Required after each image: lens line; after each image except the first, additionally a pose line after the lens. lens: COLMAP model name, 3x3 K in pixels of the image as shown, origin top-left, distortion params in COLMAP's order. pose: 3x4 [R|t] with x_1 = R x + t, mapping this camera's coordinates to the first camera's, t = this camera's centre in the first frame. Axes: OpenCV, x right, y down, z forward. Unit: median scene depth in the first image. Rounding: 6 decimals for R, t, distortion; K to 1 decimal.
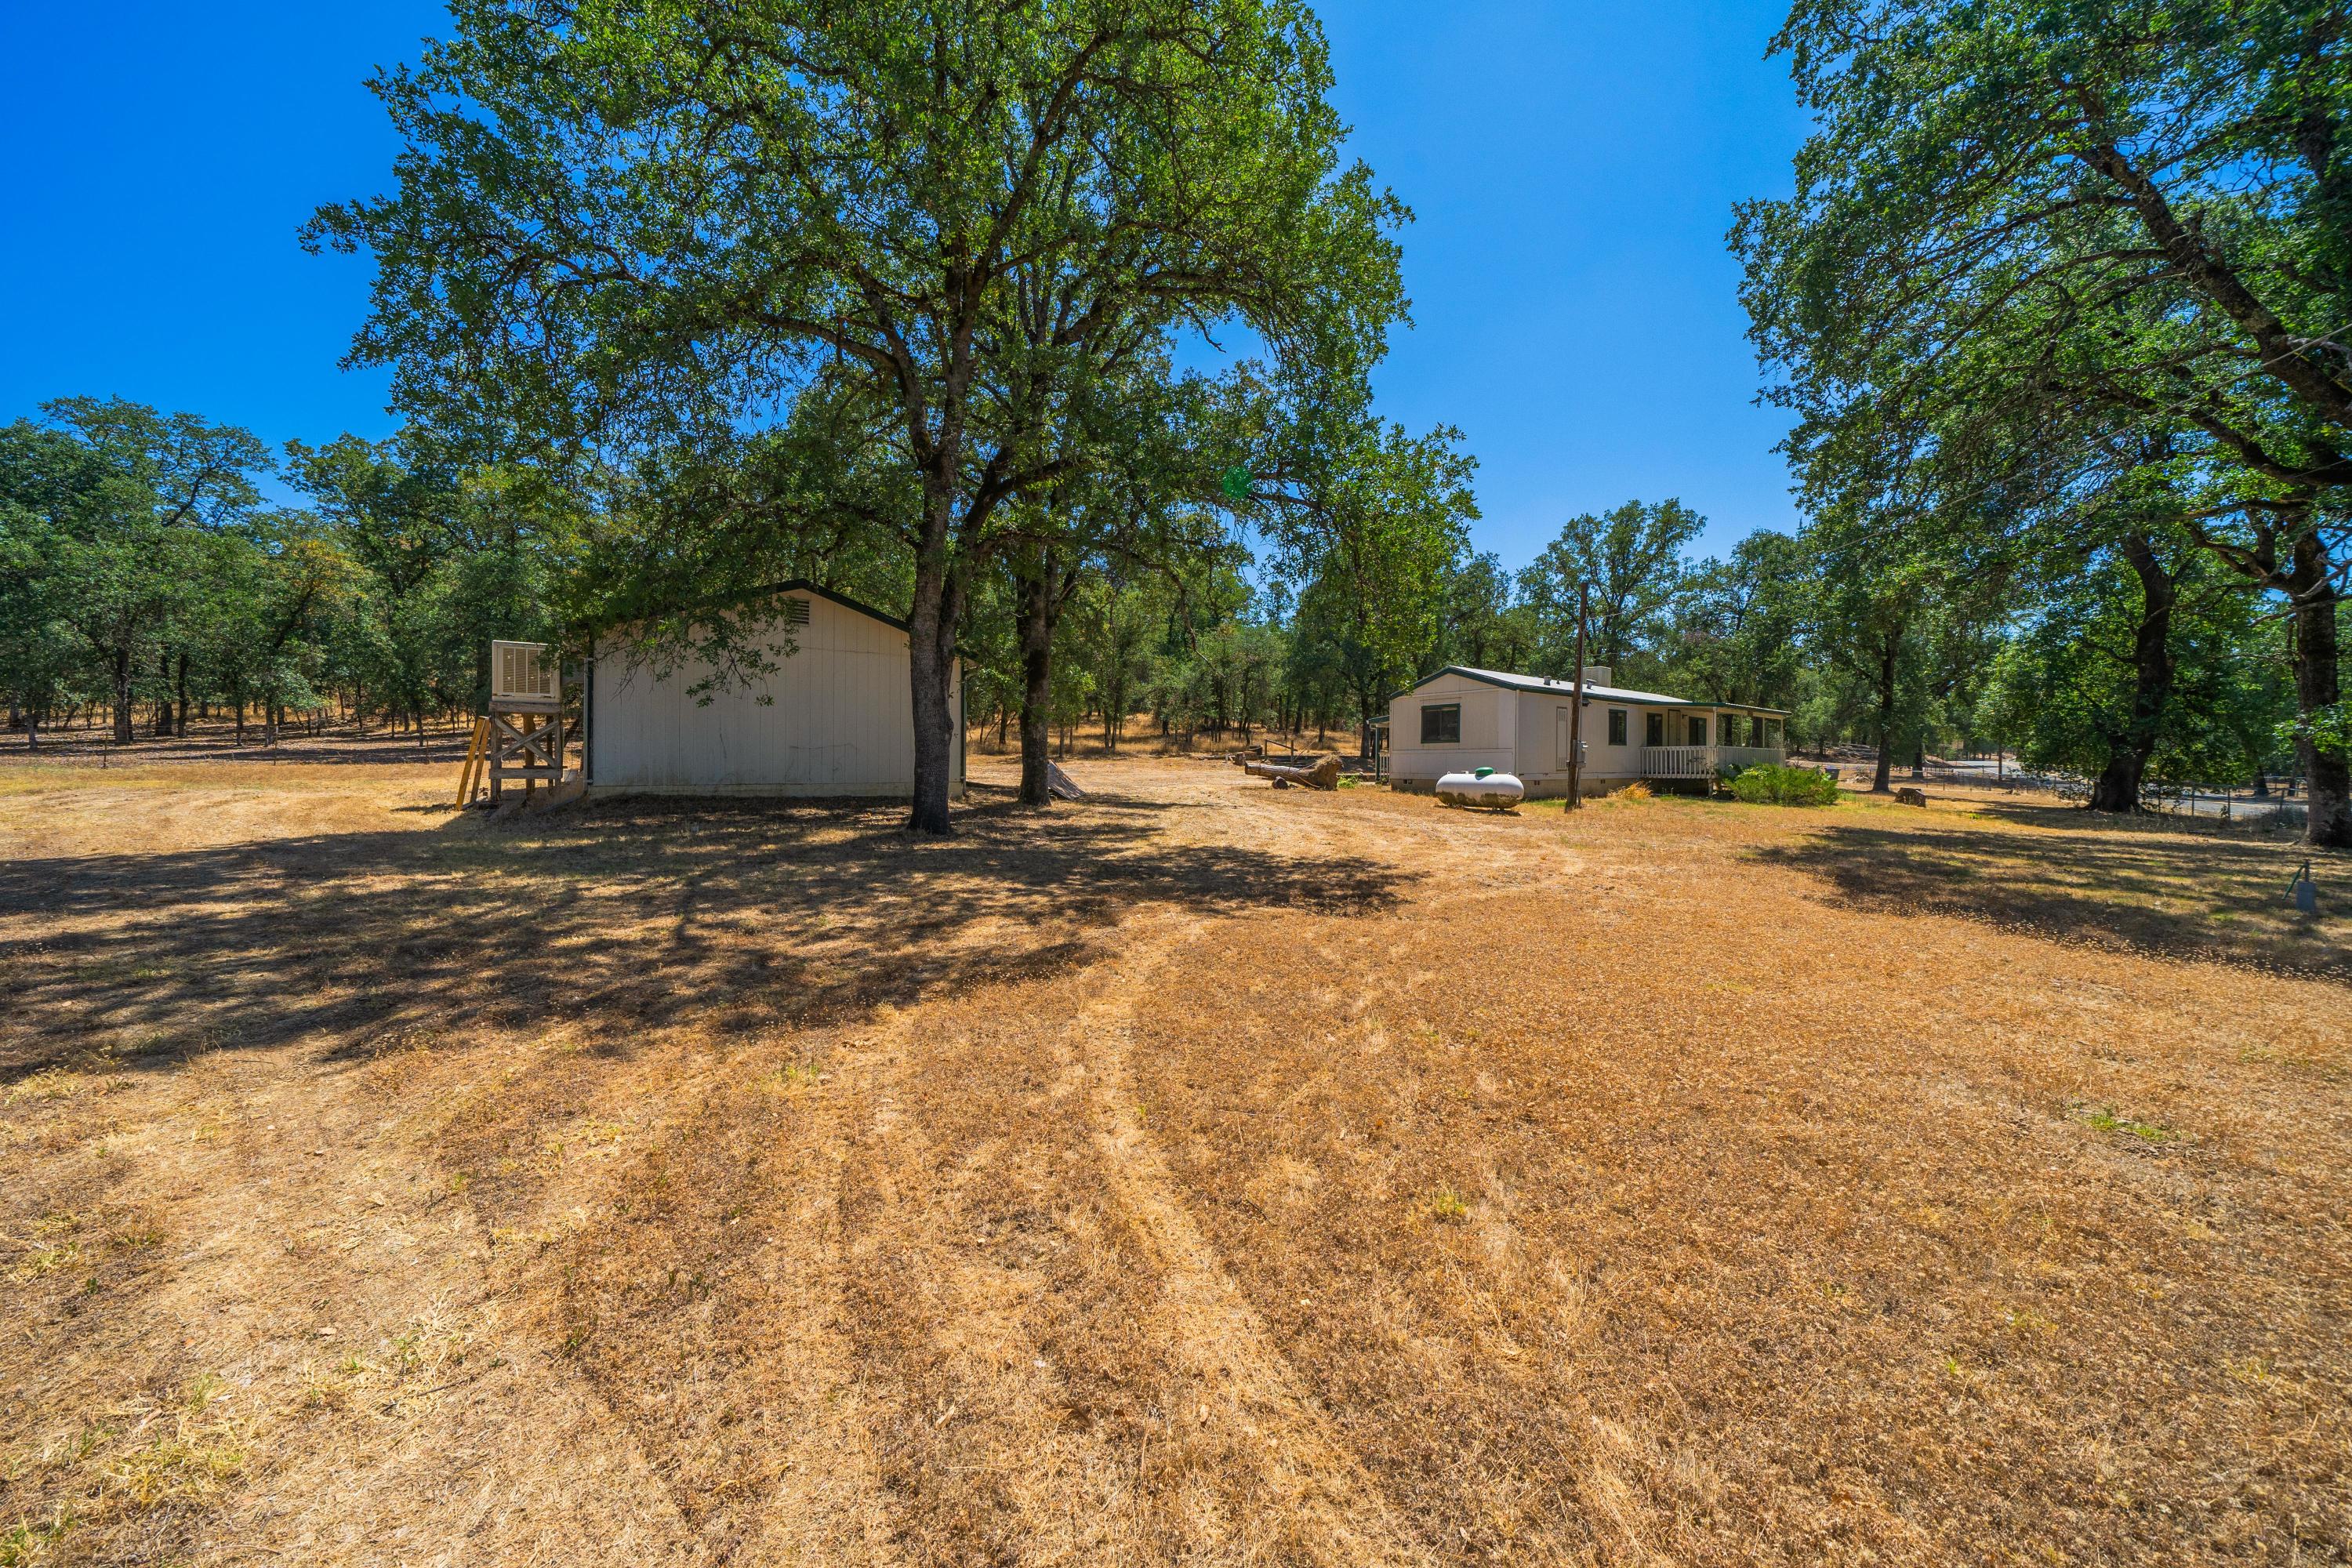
lens RADIAL K [[799.2, 0, 1169.2], [0, 799.2, 780.9], [0, 0, 1]] dist [-0.007162, 0.000503]
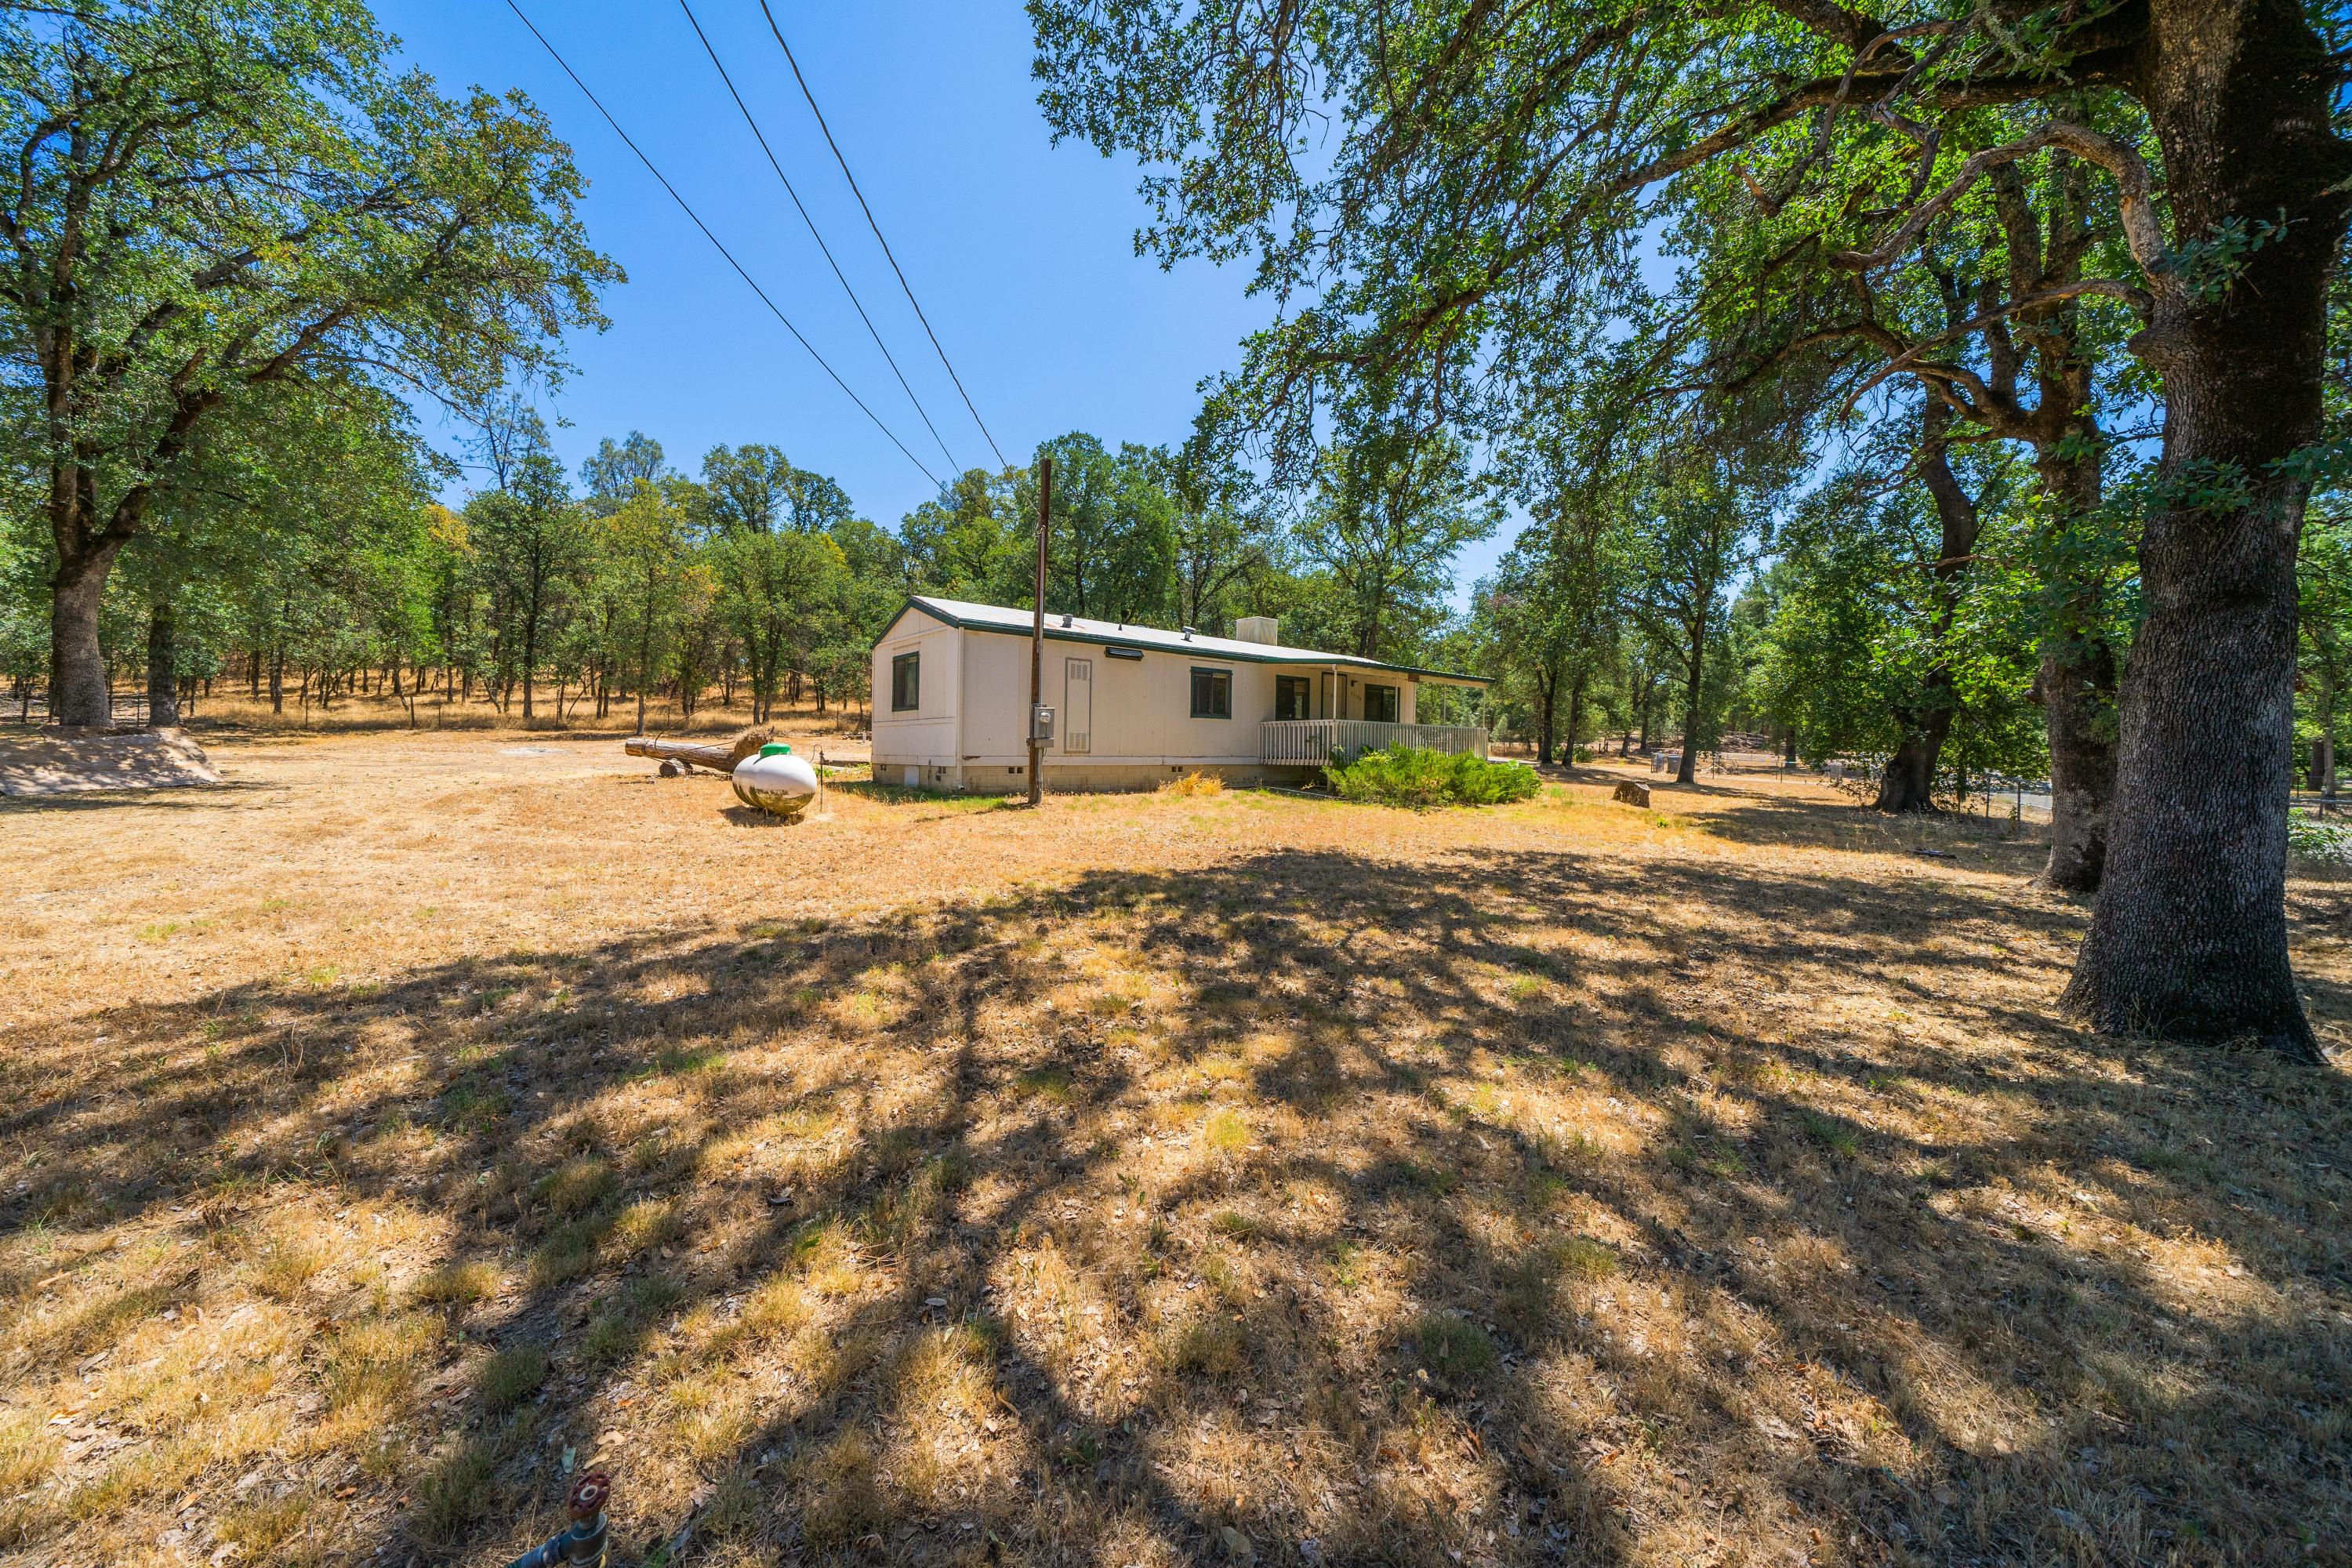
lens RADIAL K [[799.2, 0, 1182.9], [0, 799.2, 788.6], [0, 0, 1]] dist [-0.007162, 0.000503]
pose [[0.998723, 0.003579, 0.050398, 0.527928], [-0.004607, 0.999783, 0.020299, 0.004268], [-0.050314, -0.020505, 0.998523, 0.306263]]
